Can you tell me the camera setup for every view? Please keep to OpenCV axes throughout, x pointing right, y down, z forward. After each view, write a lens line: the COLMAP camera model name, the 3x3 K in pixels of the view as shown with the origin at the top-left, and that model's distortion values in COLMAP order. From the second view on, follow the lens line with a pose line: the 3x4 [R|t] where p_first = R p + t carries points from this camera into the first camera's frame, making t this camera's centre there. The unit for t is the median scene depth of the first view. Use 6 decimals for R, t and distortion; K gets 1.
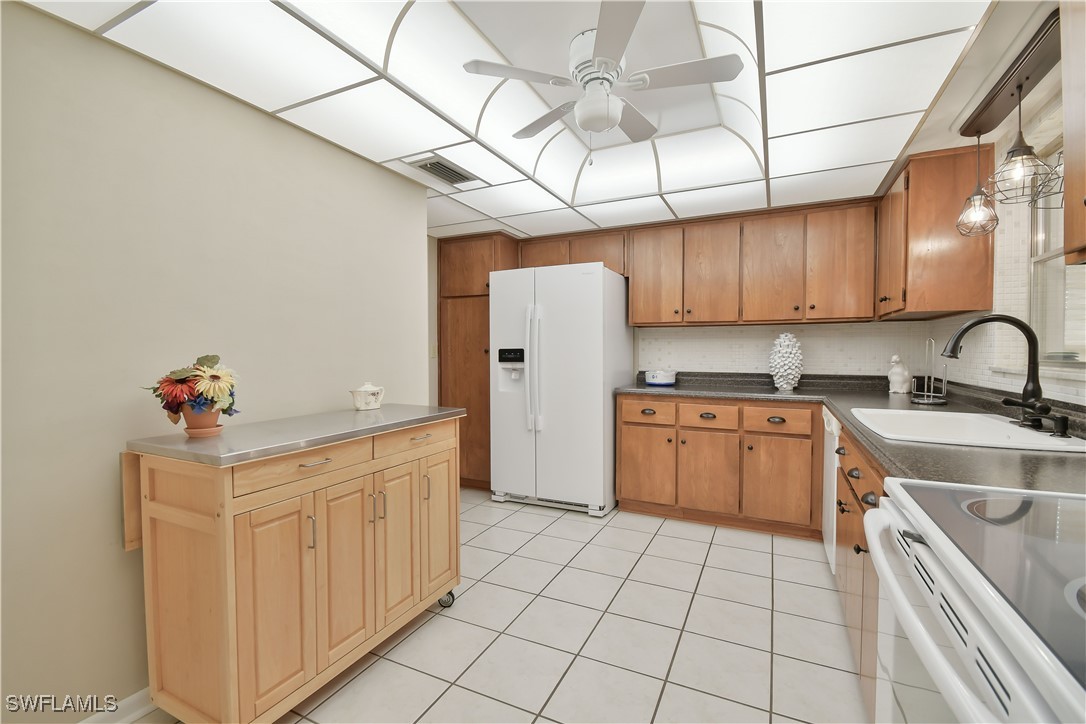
lens RADIAL K [[481.2, 0, 542.5], [0, 481.2, 365.3], [0, 0, 1]] dist [0.013020, -0.012112]
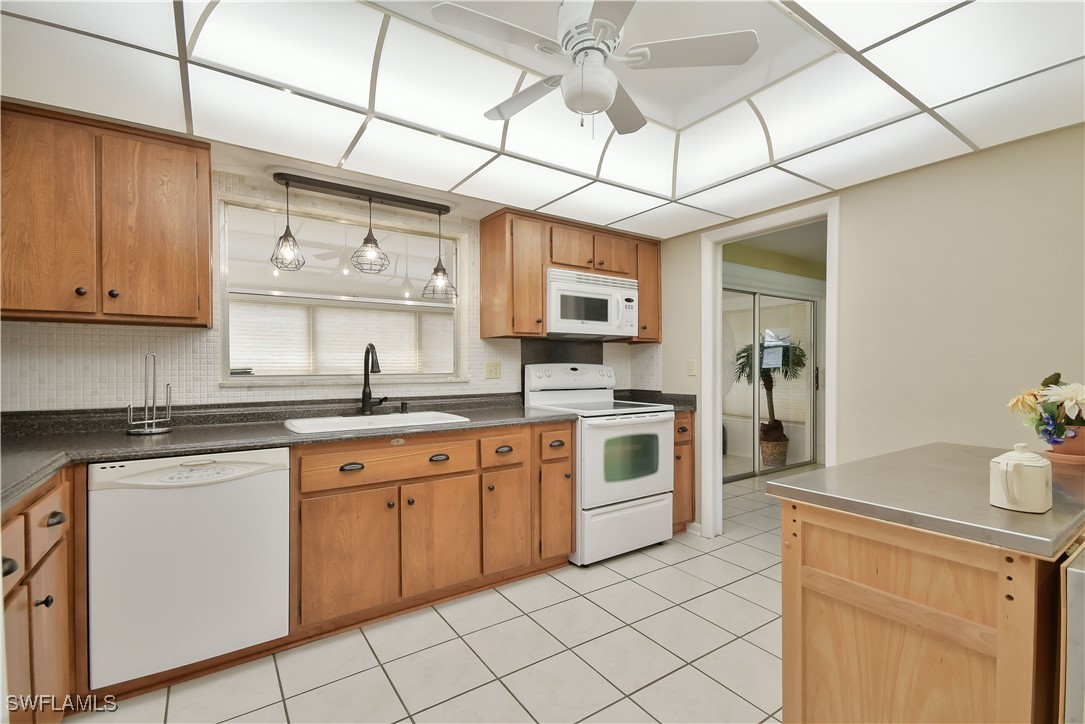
lens RADIAL K [[480.8, 0, 542.0], [0, 480.8, 365.3], [0, 0, 1]] dist [0.013020, -0.012112]
pose [[-0.866797, 0.000872, 0.498660, -0.147373], [0.017736, 0.999420, 0.029082, -0.038274], [-0.498346, 0.034052, -0.866310, 1.091374]]
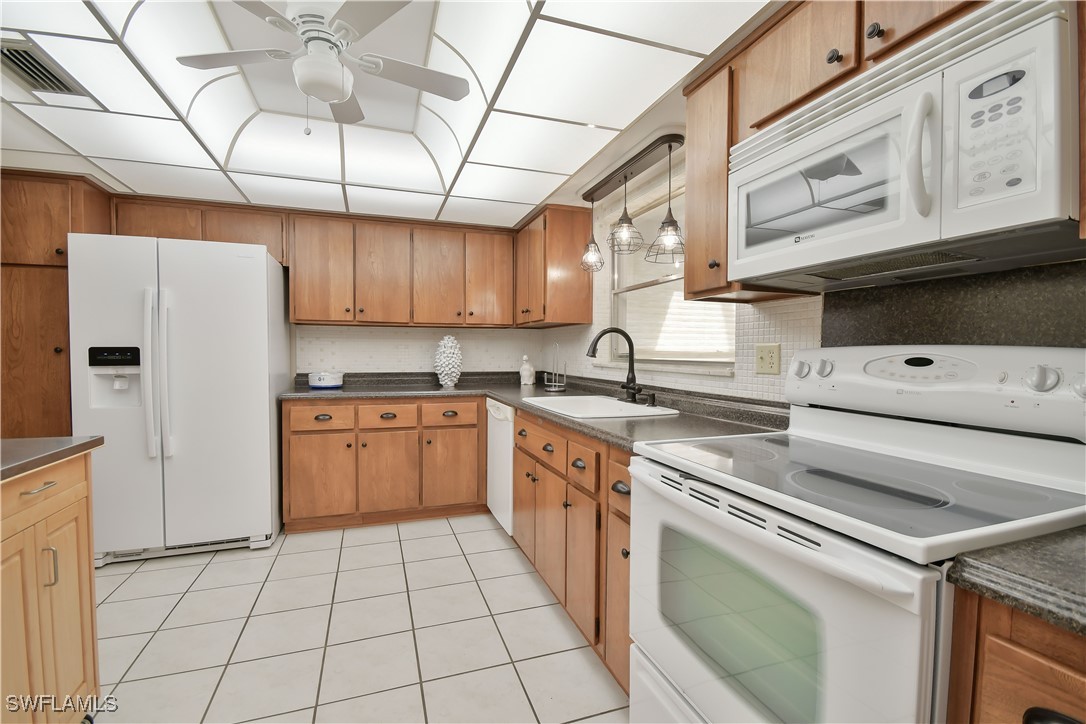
lens RADIAL K [[481.6, 0, 540.8], [0, 481.6, 365.8], [0, 0, 1]] dist [0.013311, -0.011925]
pose [[0.704333, -0.017430, 0.709656, -0.144681], [0.016752, 0.999828, 0.007931, -0.002255], [-0.709672, 0.006302, 0.704504, 0.063896]]
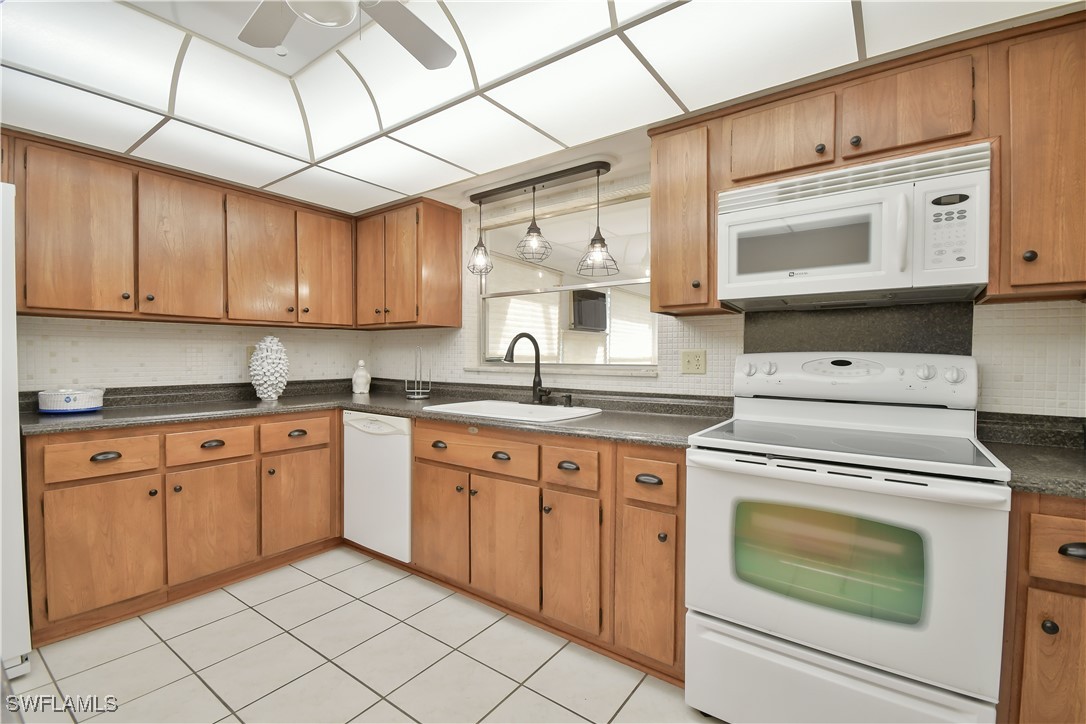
lens RADIAL K [[481.2, 0, 542.5], [0, 481.2, 365.3], [0, 0, 1]] dist [0.013020, -0.012112]
pose [[0.179244, -0.019470, 0.983612, -0.290751], [0.028174, 0.999496, 0.014650, -0.012816], [-0.983401, 0.025086, 0.179702, 0.363701]]
